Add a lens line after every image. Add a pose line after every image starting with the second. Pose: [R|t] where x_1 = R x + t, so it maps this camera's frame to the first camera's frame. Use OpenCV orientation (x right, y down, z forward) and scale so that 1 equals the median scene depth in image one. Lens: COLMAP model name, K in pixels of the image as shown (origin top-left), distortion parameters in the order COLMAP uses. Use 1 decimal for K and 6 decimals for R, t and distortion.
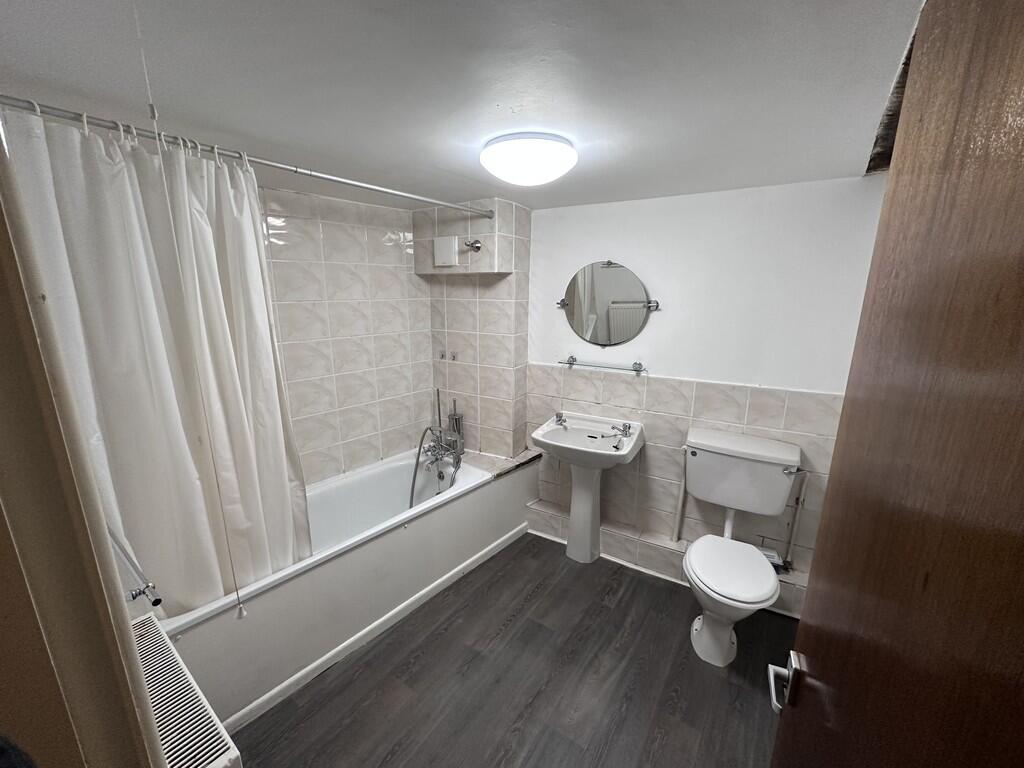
lens RADIAL K [[409.6, 0, 510.6], [0, 409.6, 383.7], [0, 0, 1]] dist [-0.003763, 0.000252]
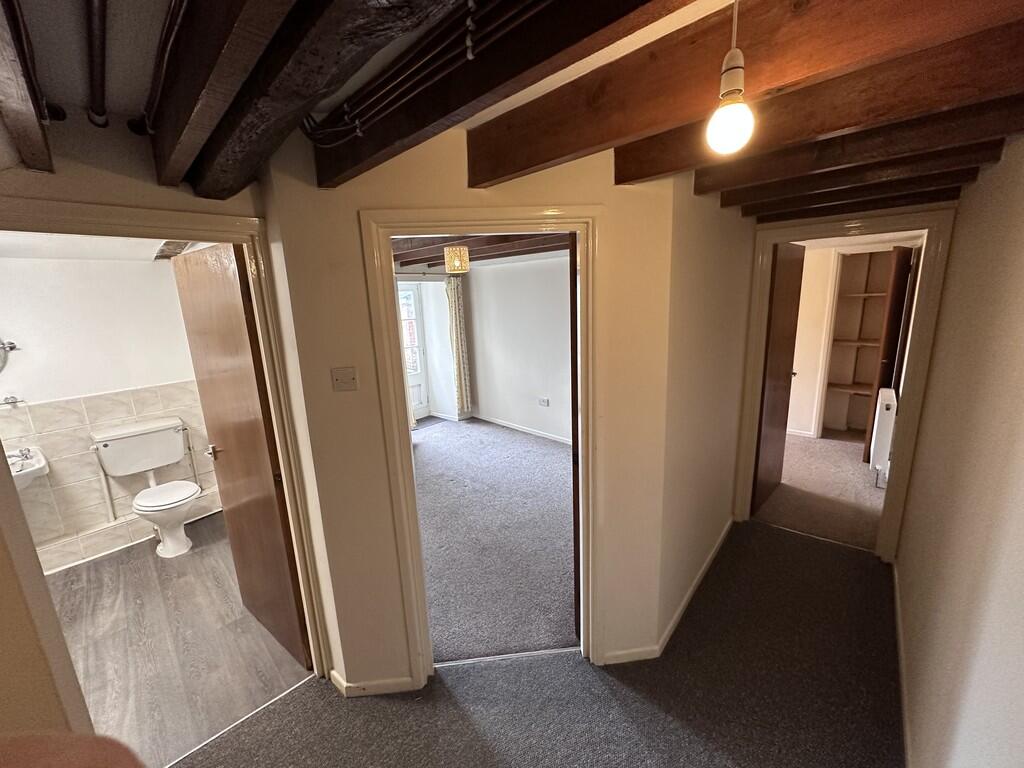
lens RADIAL K [[409.6, 0, 513.6], [0, 409.6, 384.0], [0, 0, 1]] dist [-0.003763, 0.000252]
pose [[0.172635, -0.221402, 0.959780, -0.549213], [0.266036, 0.948677, 0.170989, 0.097527], [-0.948379, 0.225817, 0.222676, -0.613439]]
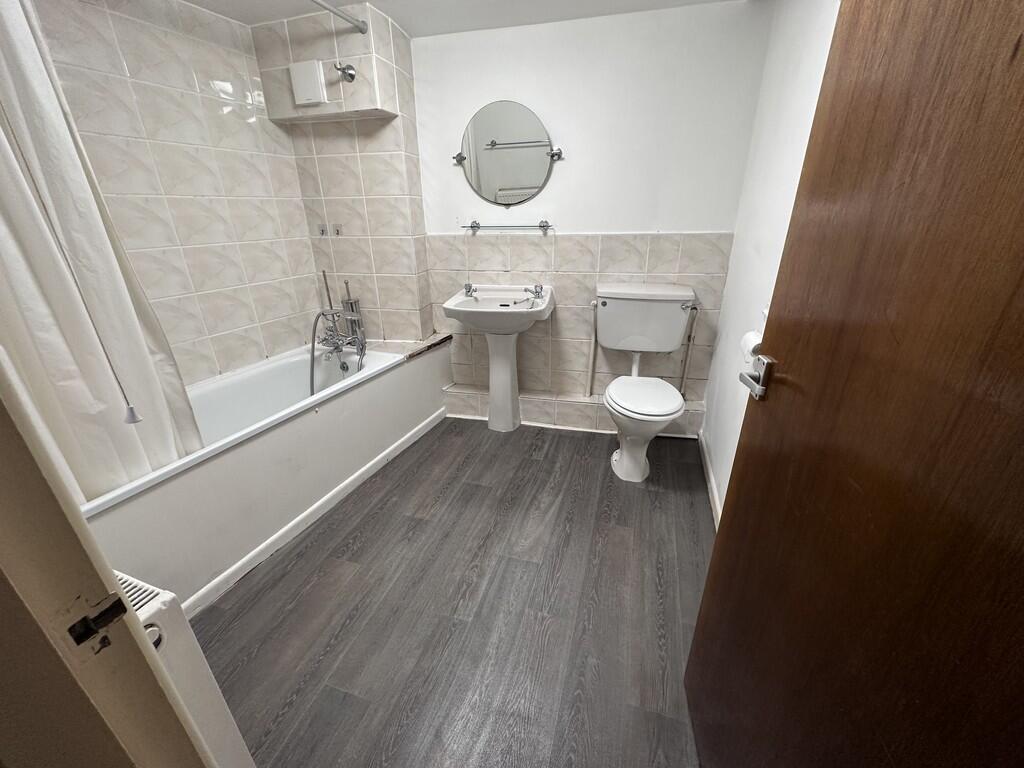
lens RADIAL K [[409.6, 0, 512.0], [0, 409.6, 383.6], [0, 0, 1]] dist [-0.003763, 0.000252]
pose [[0.954761, -0.131830, 0.266557, -0.073616], [0.085529, 0.980227, 0.178438, 0.153017], [-0.284810, -0.147568, 0.947157, 0.049517]]
